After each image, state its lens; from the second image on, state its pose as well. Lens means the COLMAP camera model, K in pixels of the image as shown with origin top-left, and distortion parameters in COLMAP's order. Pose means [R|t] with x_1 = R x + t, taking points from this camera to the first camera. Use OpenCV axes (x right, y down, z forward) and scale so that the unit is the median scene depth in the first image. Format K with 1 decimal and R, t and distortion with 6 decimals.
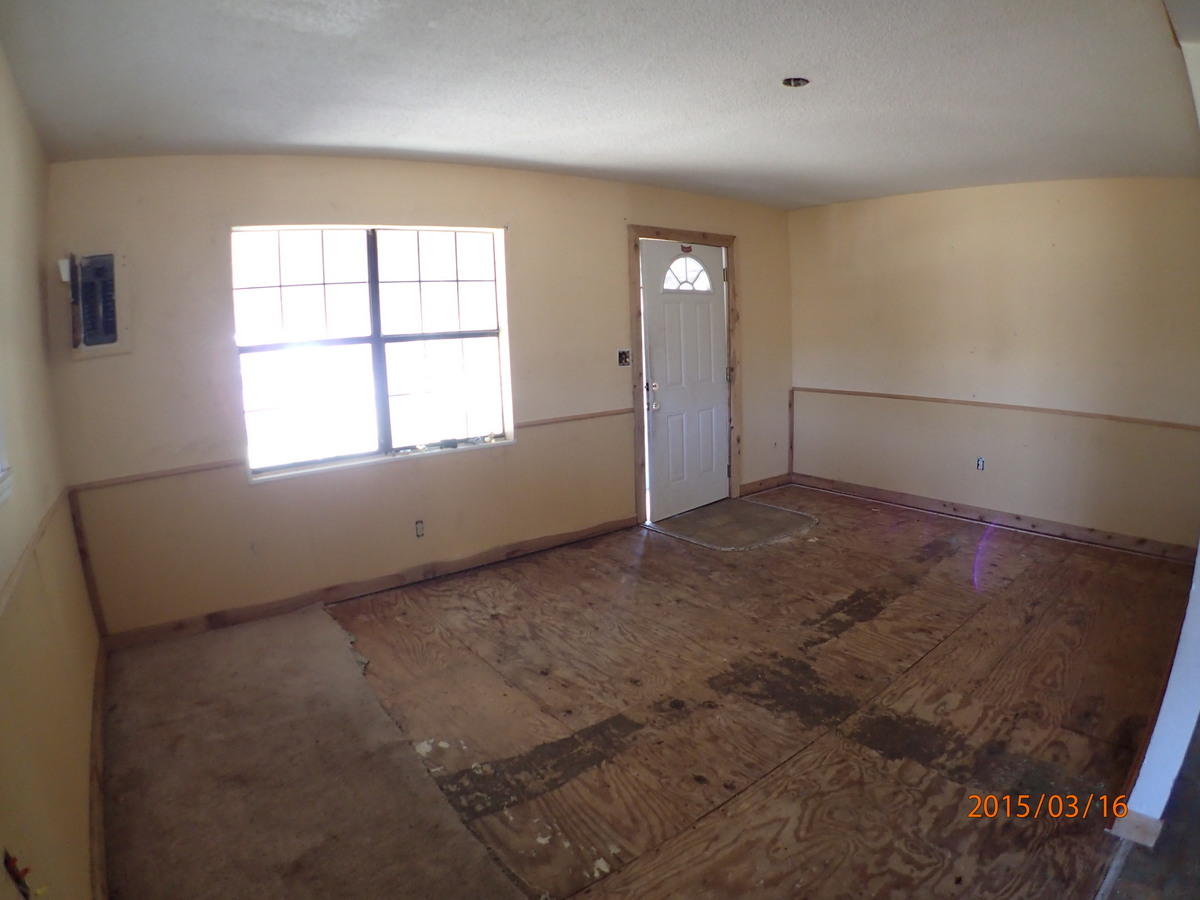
lens RADIAL K [[675.2, 0, 600.0], [0, 675.2, 450.0], [0, 0, 1]] dist [-0.238231, 0.052384]
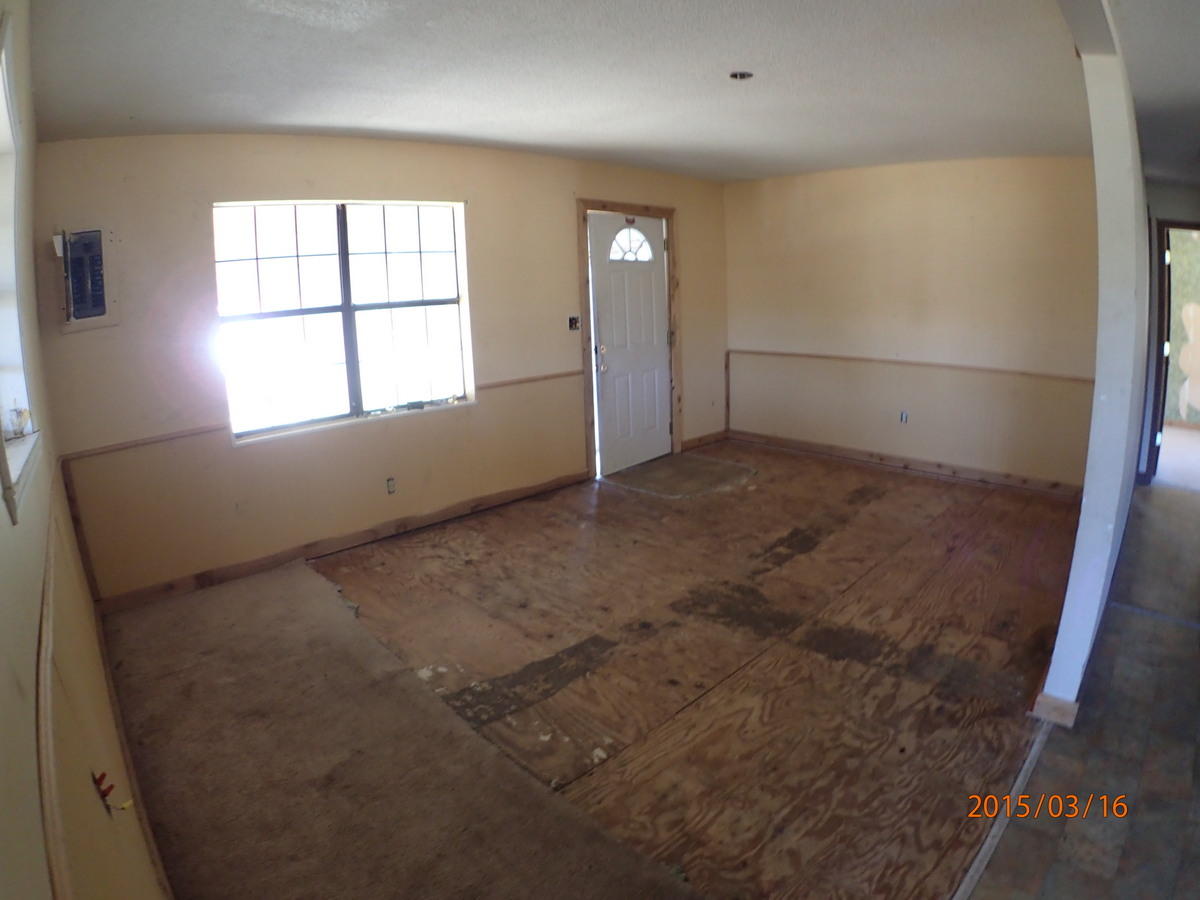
lens RADIAL K [[675.2, 0, 600.0], [0, 675.2, 450.0], [0, 0, 1]] dist [-0.238231, 0.052384]
pose [[0.994212, -0.025914, 0.104265, -0.061954], [0.021210, 0.998717, 0.045976, 0.025920], [-0.105322, -0.043498, 0.993486, -0.111755]]
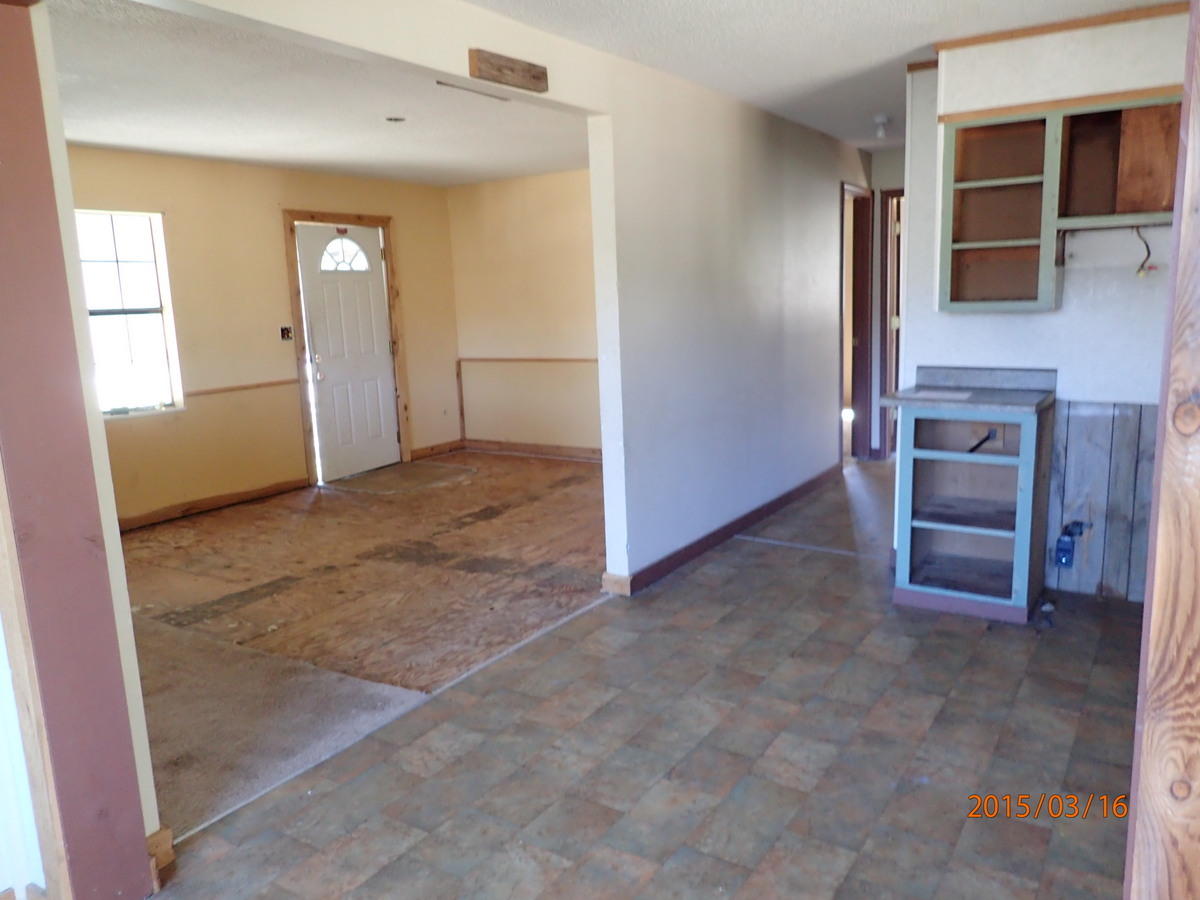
lens RADIAL K [[914.1, 0, 594.5], [0, 914.1, 445.1], [0, 0, 1]] dist [0.026160, -0.001938]
pose [[0.945573, -0.058104, 0.320179, 0.033268], [0.067279, 0.997578, -0.017660, 0.169734], [-0.318378, 0.038240, 0.947192, -0.920503]]
